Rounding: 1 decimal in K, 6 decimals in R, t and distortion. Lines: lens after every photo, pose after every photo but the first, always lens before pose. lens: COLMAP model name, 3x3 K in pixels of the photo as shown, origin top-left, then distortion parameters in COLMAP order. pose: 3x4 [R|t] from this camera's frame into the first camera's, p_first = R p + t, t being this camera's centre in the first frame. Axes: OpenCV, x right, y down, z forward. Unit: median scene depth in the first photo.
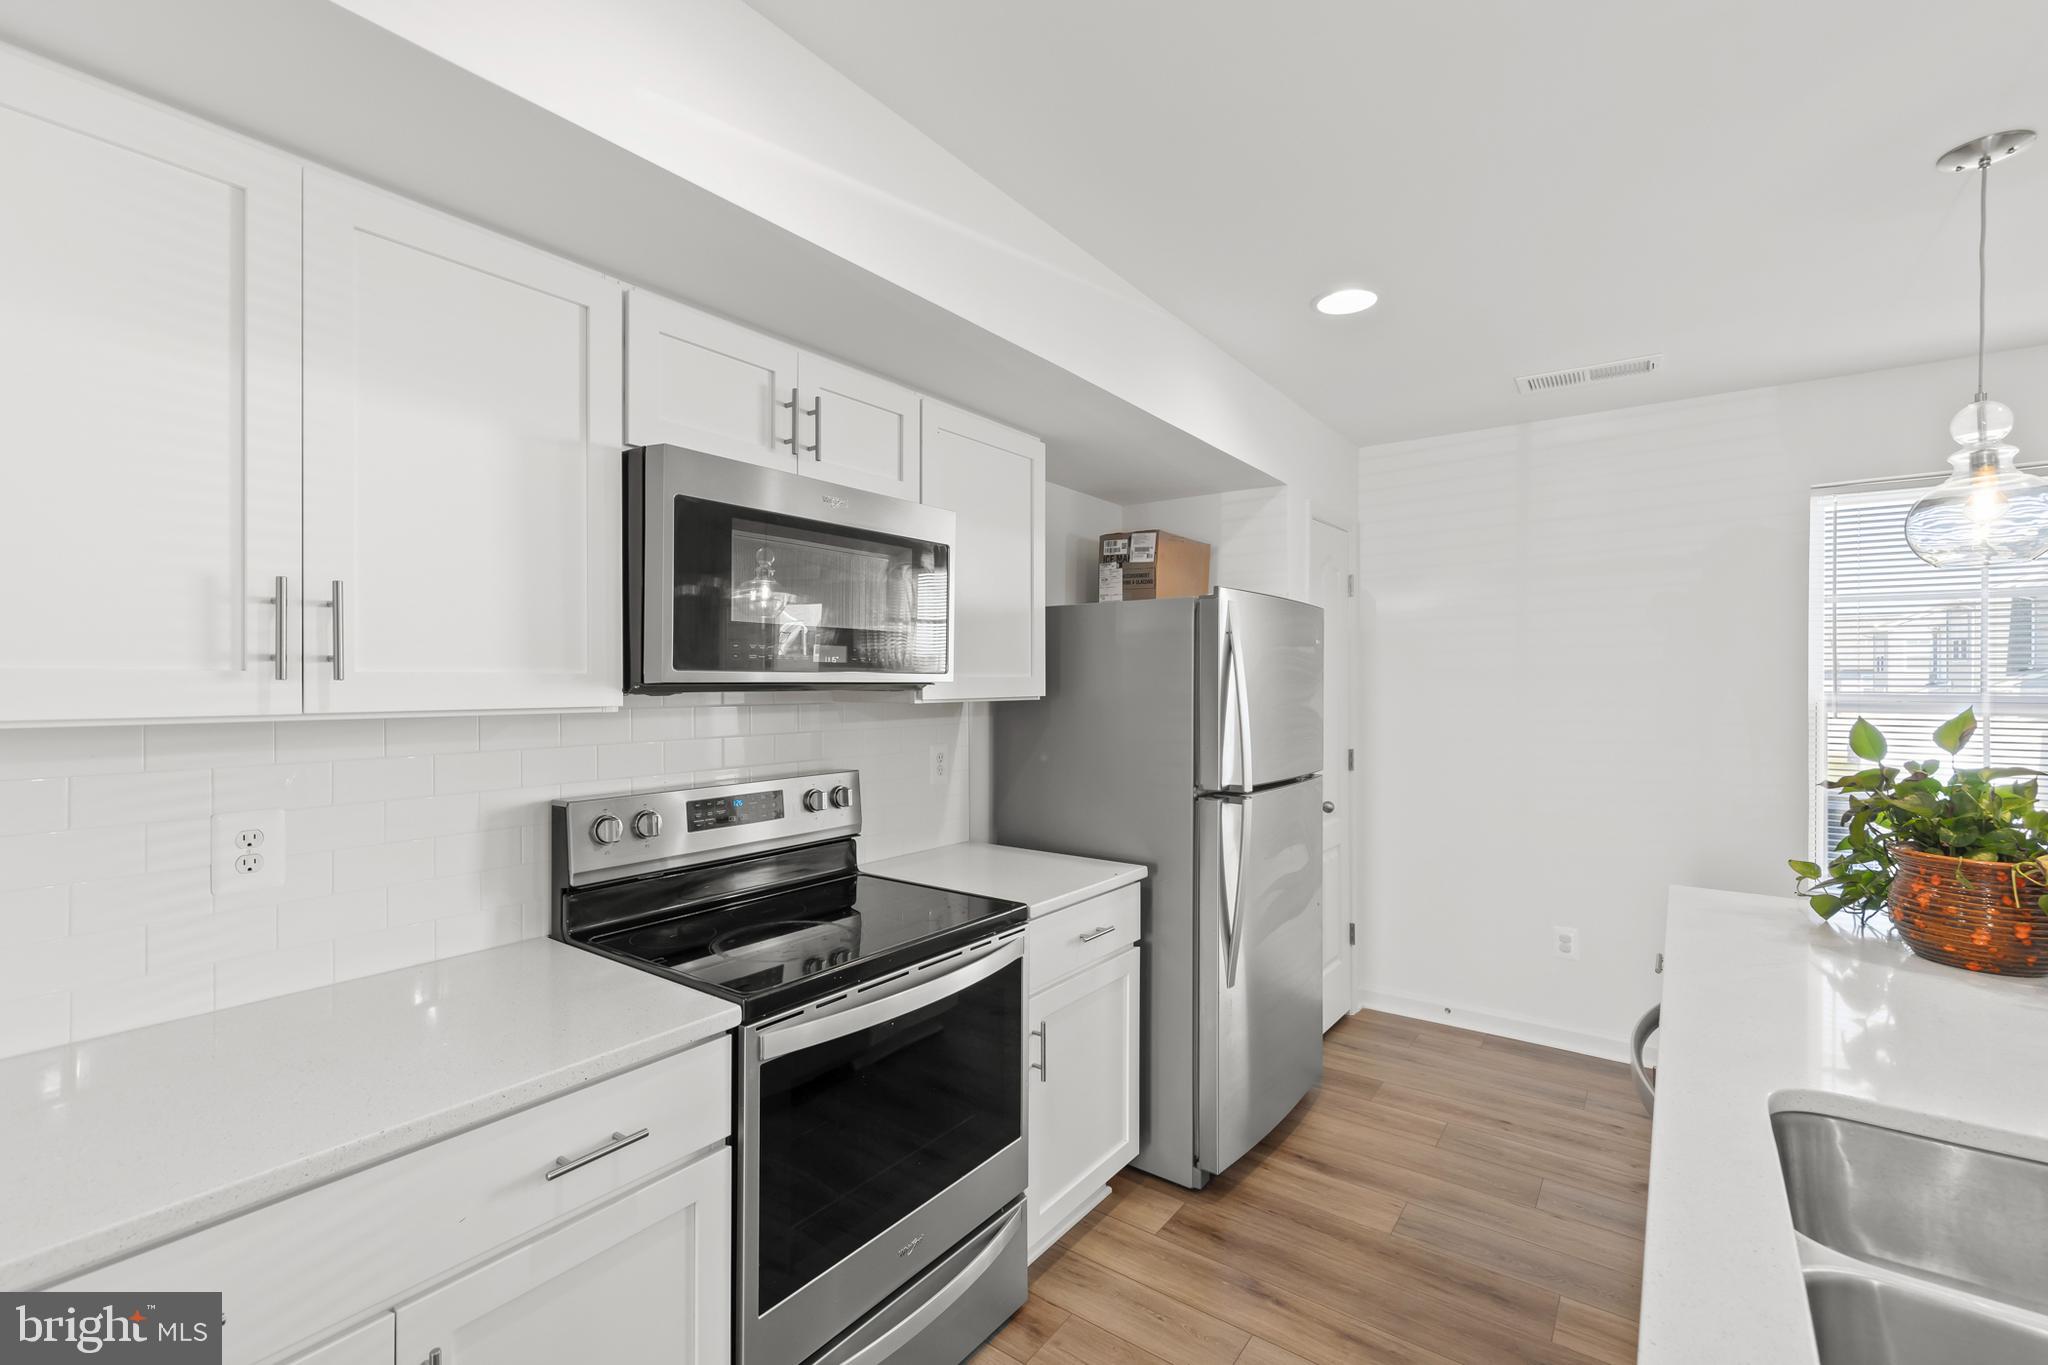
lens RADIAL K [[885.1, 0, 1010.3], [0, 885.1, 680.1], [0, 0, 1]] dist [0.012094, -0.002315]
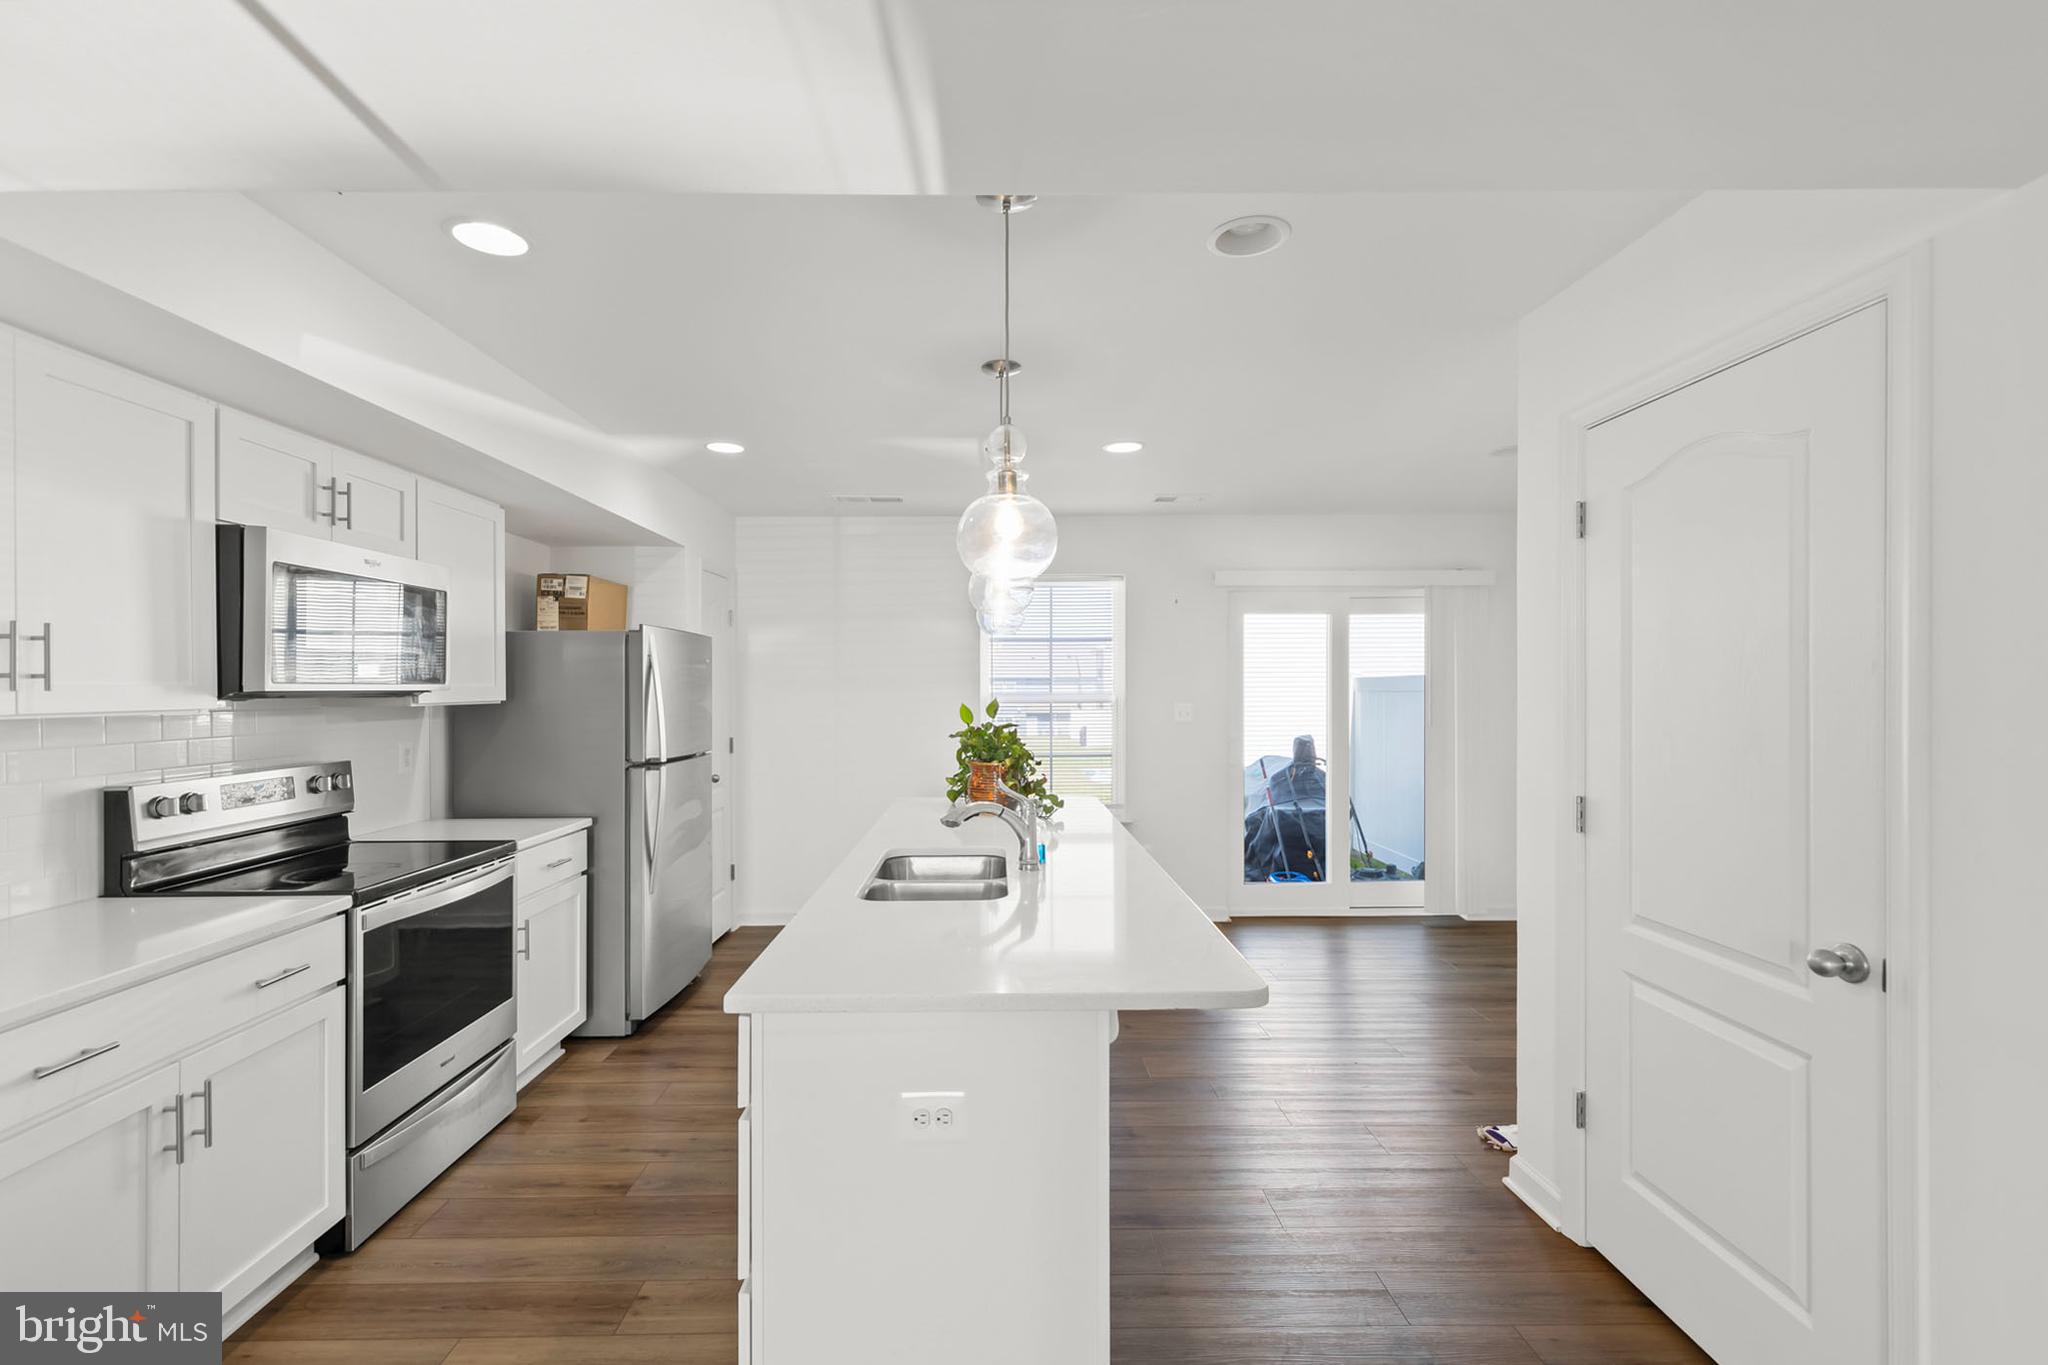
lens RADIAL K [[885.1, 0, 980.5], [0, 885.1, 689.3], [0, 0, 1]] dist [0.012094, -0.002315]
pose [[0.803034, -0.006672, 0.595897, -0.222440], [0.005296, 0.999978, 0.004060, 0.000385], [-0.595910, -0.000105, 0.803051, -0.600677]]
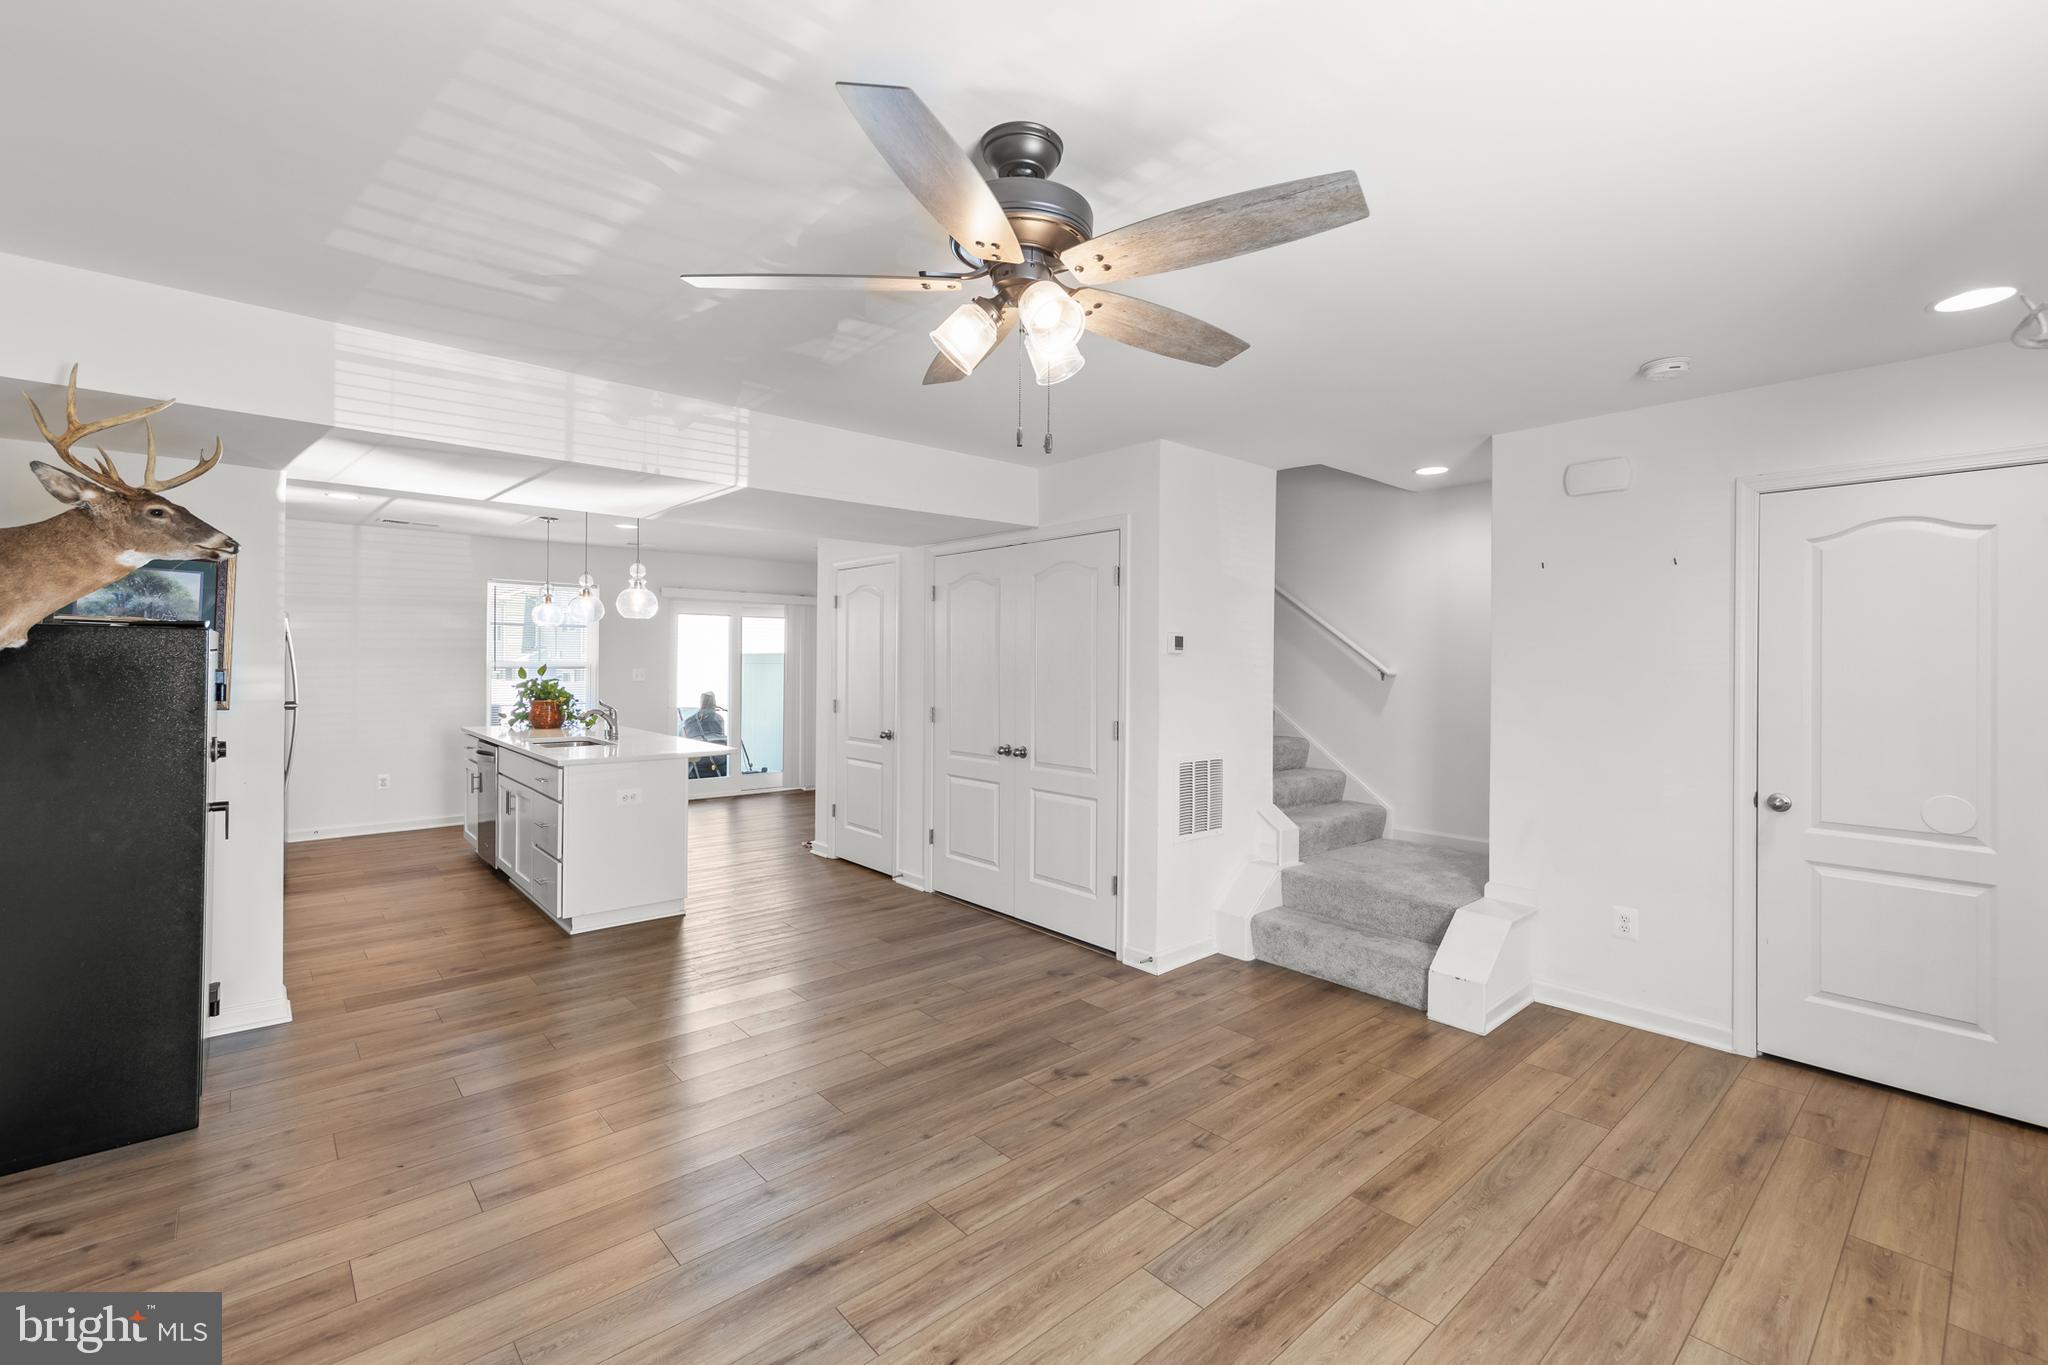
lens RADIAL K [[885.1, 0, 1040.5], [0, 885.1, 667.6], [0, 0, 1]] dist [0.012094, -0.002315]
pose [[0.192636, -0.006474, 0.981249, -1.761323], [-0.008642, 0.999928, 0.008294, -0.000494], [-0.981232, -0.010078, 0.192567, -1.416501]]
